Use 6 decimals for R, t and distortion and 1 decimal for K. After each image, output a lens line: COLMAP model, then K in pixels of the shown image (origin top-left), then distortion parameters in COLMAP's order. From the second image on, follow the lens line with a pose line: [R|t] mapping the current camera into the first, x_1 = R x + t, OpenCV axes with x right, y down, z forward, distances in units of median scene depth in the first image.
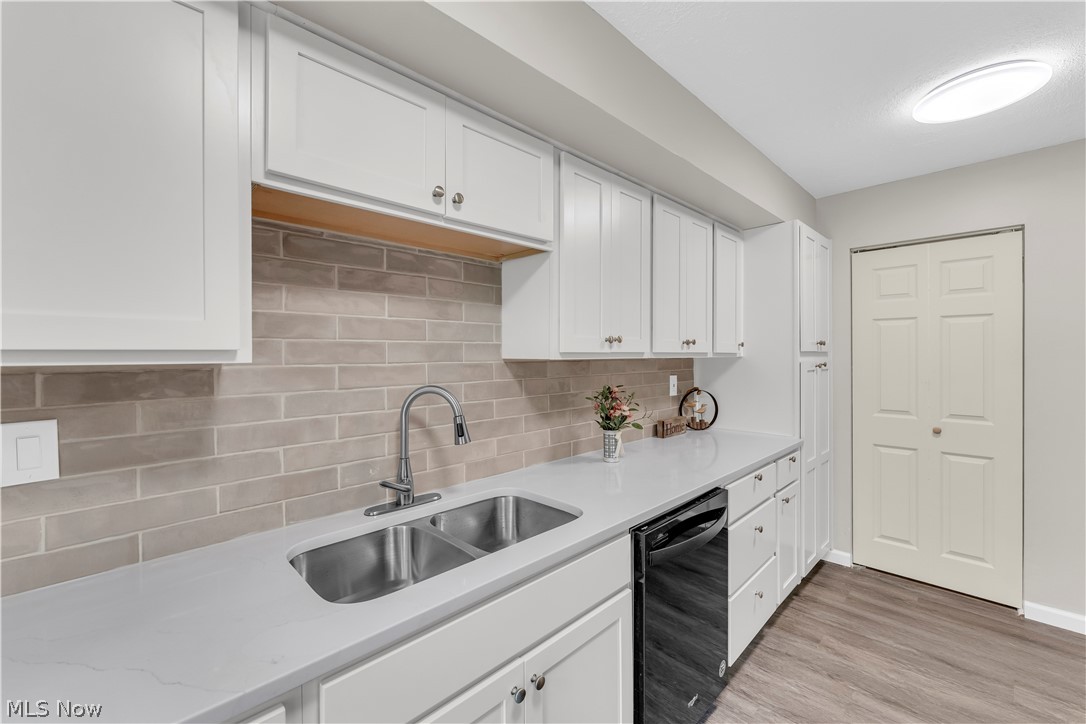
lens RADIAL K [[450.2, 0, 536.6], [0, 450.2, 356.6], [0, 0, 1]] dist [-0.001077, -0.000220]
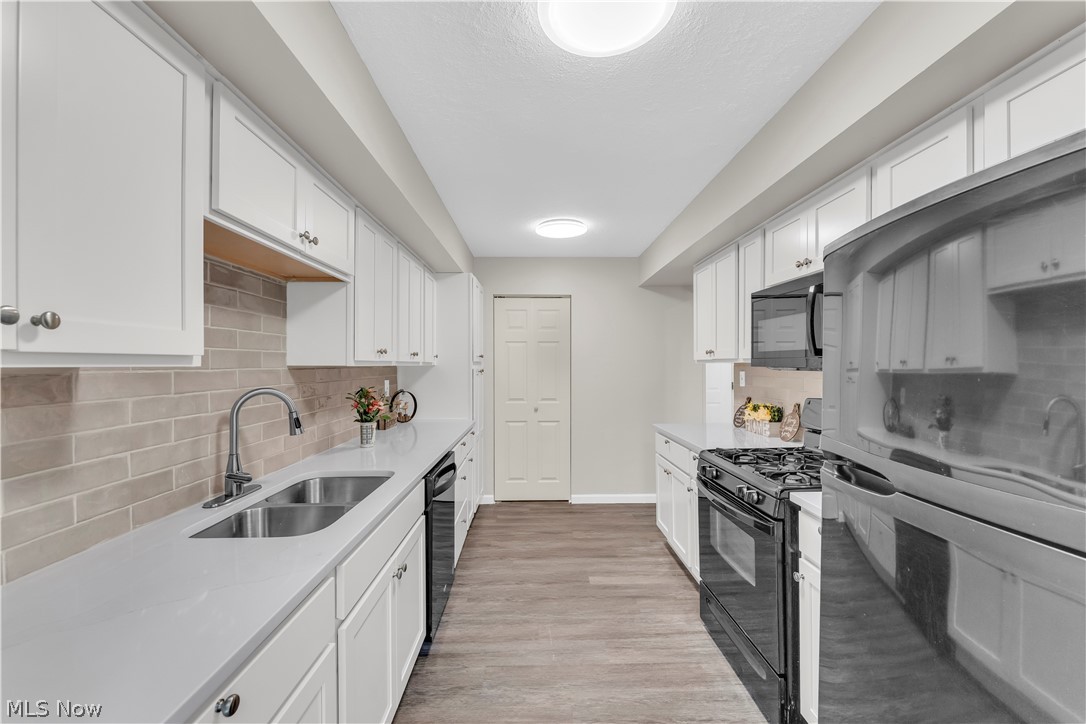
lens RADIAL K [[447.6, 0, 546.8], [0, 447.6, 363.2], [0, 0, 1]] dist [-0.000427, -0.000368]
pose [[0.678074, 0.004533, 0.734979, -0.423367], [0.002126, 0.999965, -0.008128, 0.008136], [-0.734990, 0.007074, 0.678041, -0.231350]]
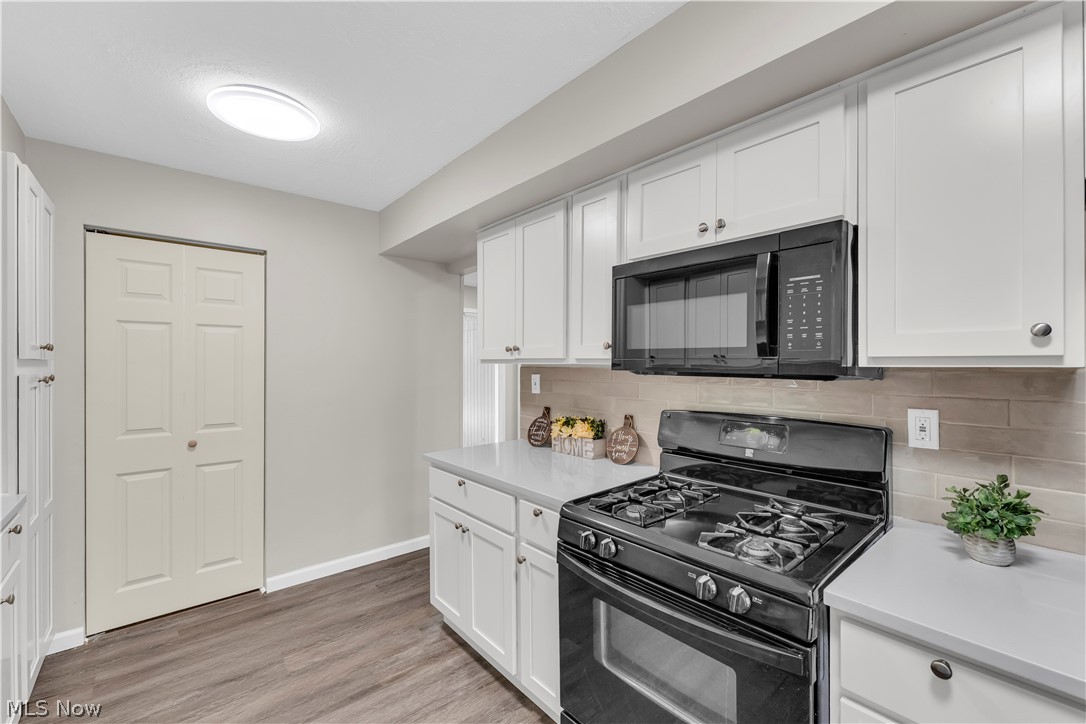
lens RADIAL K [[447.6, 0, 546.8], [0, 447.6, 363.2], [0, 0, 1]] dist [-0.000427, -0.000368]
pose [[0.054038, 0.002338, 0.998536, -0.019825], [0.002400, 0.999994, -0.002471, -0.002678], [-0.998536, 0.002530, 0.054032, 0.257553]]
